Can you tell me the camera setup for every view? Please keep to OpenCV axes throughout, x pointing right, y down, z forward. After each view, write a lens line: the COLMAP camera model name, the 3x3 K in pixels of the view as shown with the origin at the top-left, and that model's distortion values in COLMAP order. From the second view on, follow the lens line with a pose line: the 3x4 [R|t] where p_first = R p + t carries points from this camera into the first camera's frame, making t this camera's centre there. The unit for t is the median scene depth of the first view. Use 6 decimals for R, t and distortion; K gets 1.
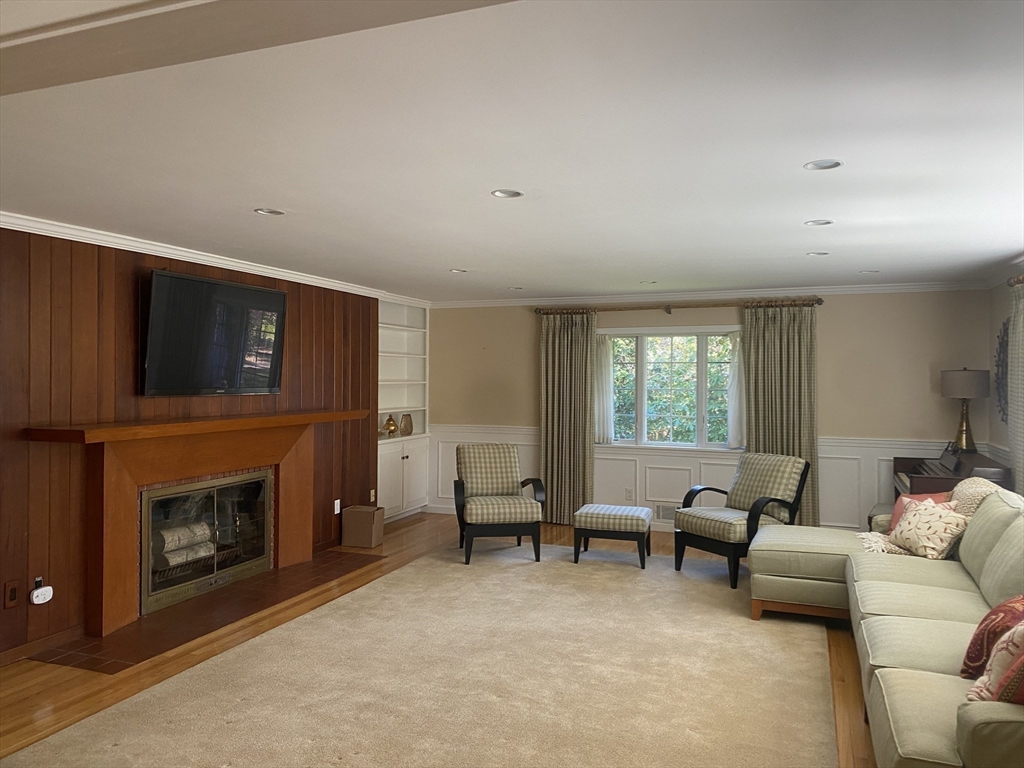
lens RADIAL K [[778.7, 0, 512.0], [0, 778.7, 384.0], [0, 0, 1]] dist [0.128912, -0.255402]
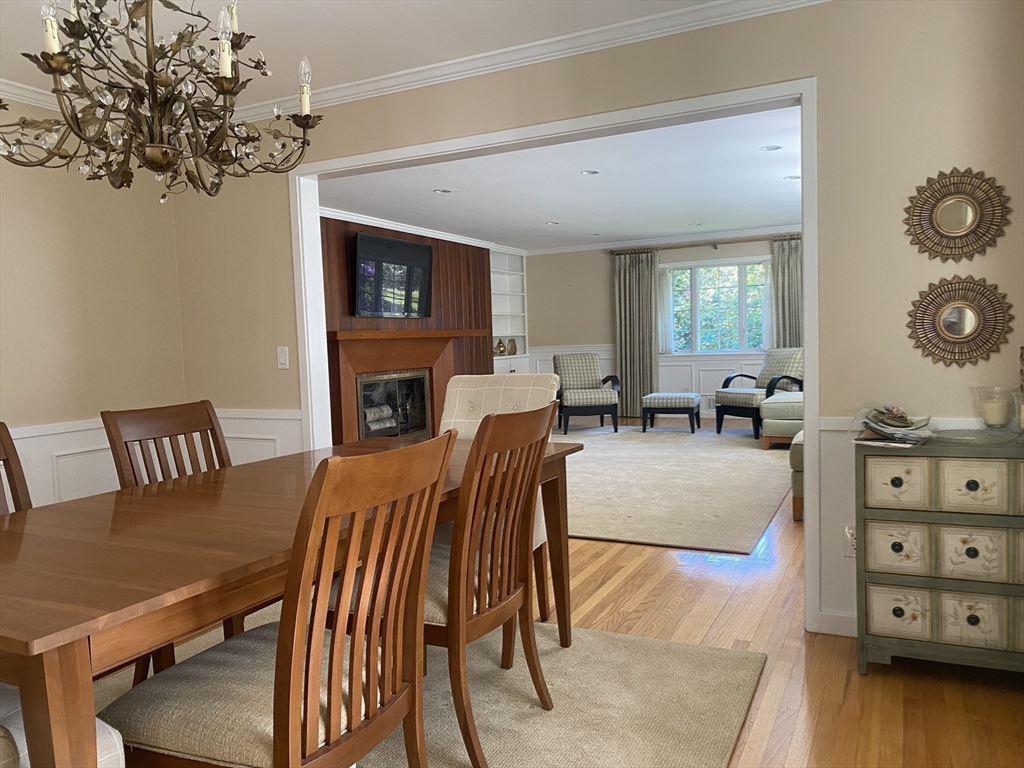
lens RADIAL K [[778.7, 0, 512.0], [0, 778.7, 384.0], [0, 0, 1]] dist [0.128912, -0.255402]
pose [[0.994502, -0.030282, -0.100239, -0.008837], [0.035599, 0.998029, 0.051685, 0.057716], [0.098476, -0.054969, 0.993620, -0.357744]]
